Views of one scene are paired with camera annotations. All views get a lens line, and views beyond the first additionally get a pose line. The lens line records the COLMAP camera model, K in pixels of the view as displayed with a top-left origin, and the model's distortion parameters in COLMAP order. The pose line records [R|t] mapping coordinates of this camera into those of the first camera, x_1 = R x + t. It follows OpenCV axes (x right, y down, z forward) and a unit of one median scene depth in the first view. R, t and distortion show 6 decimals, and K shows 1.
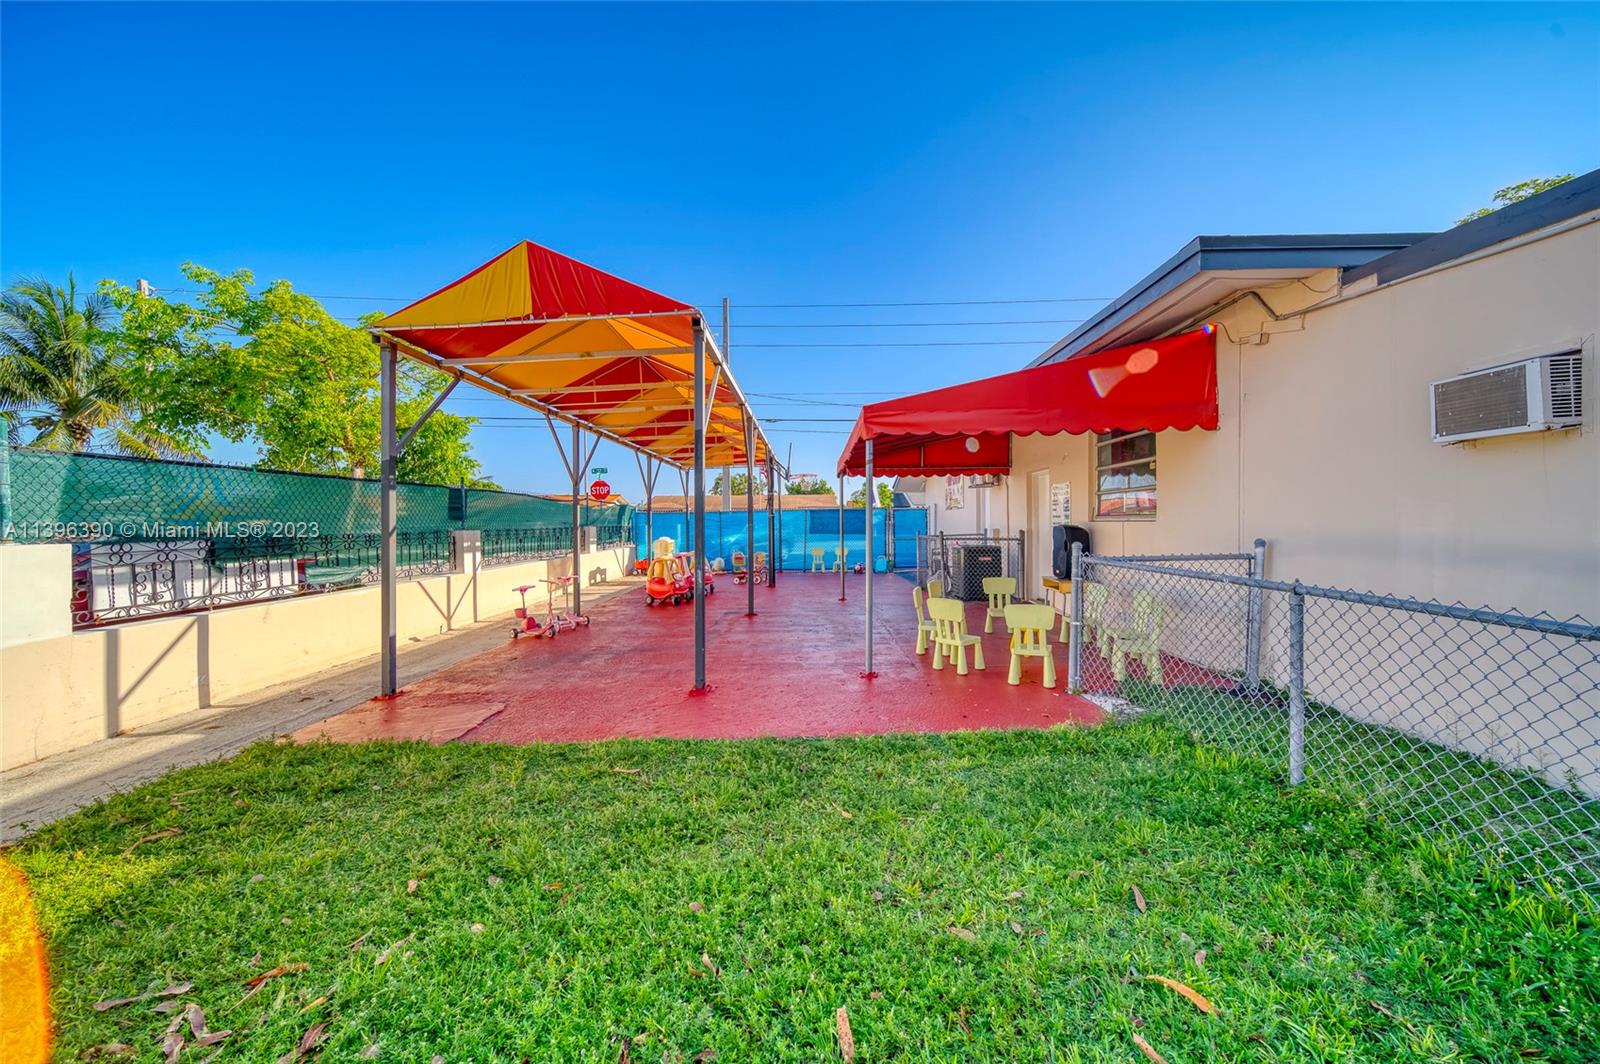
lens RADIAL K [[576.6, 0, 799.0], [0, 576.6, 528.0], [0, 0, 1]] dist [-0.000190, -0.000163]
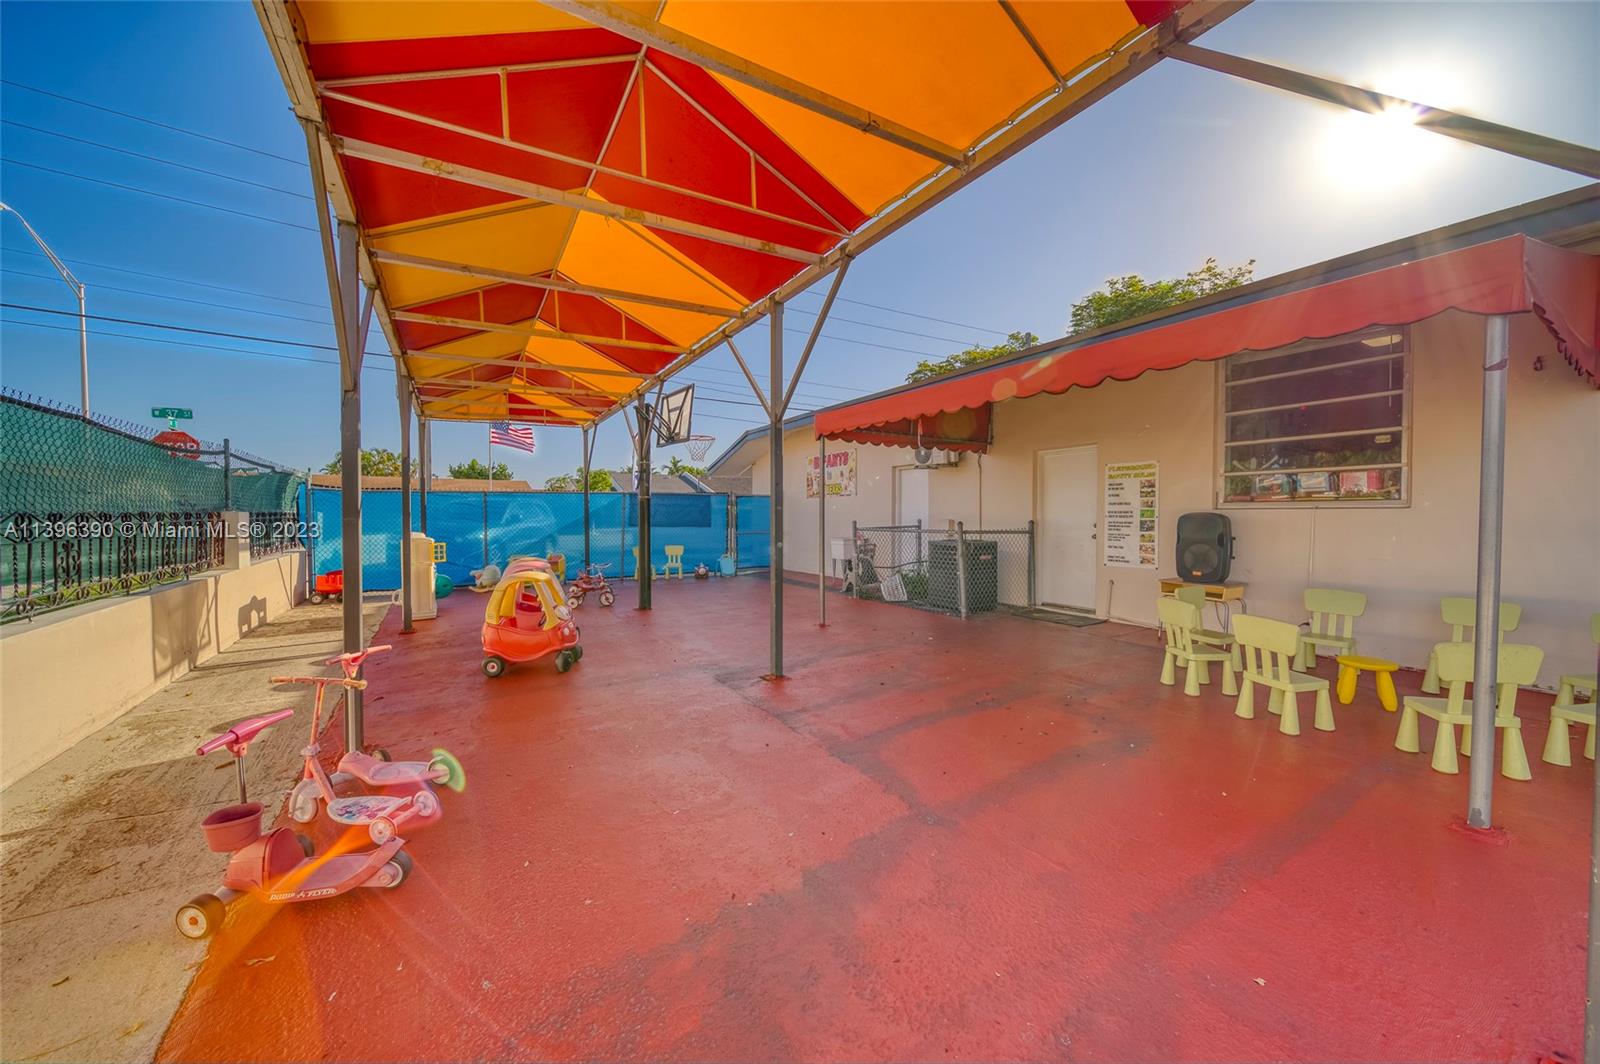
lens RADIAL K [[541.2, 0, 800.0], [0, 541.2, 532.0], [0, 0, 1]] dist [-0.010811, -0.000062]
pose [[0.817335, -0.008880, 0.576095, -0.241141], [-0.002302, 0.999823, 0.018677, 0.004989], [-0.576159, -0.016592, 0.817169, 0.390429]]
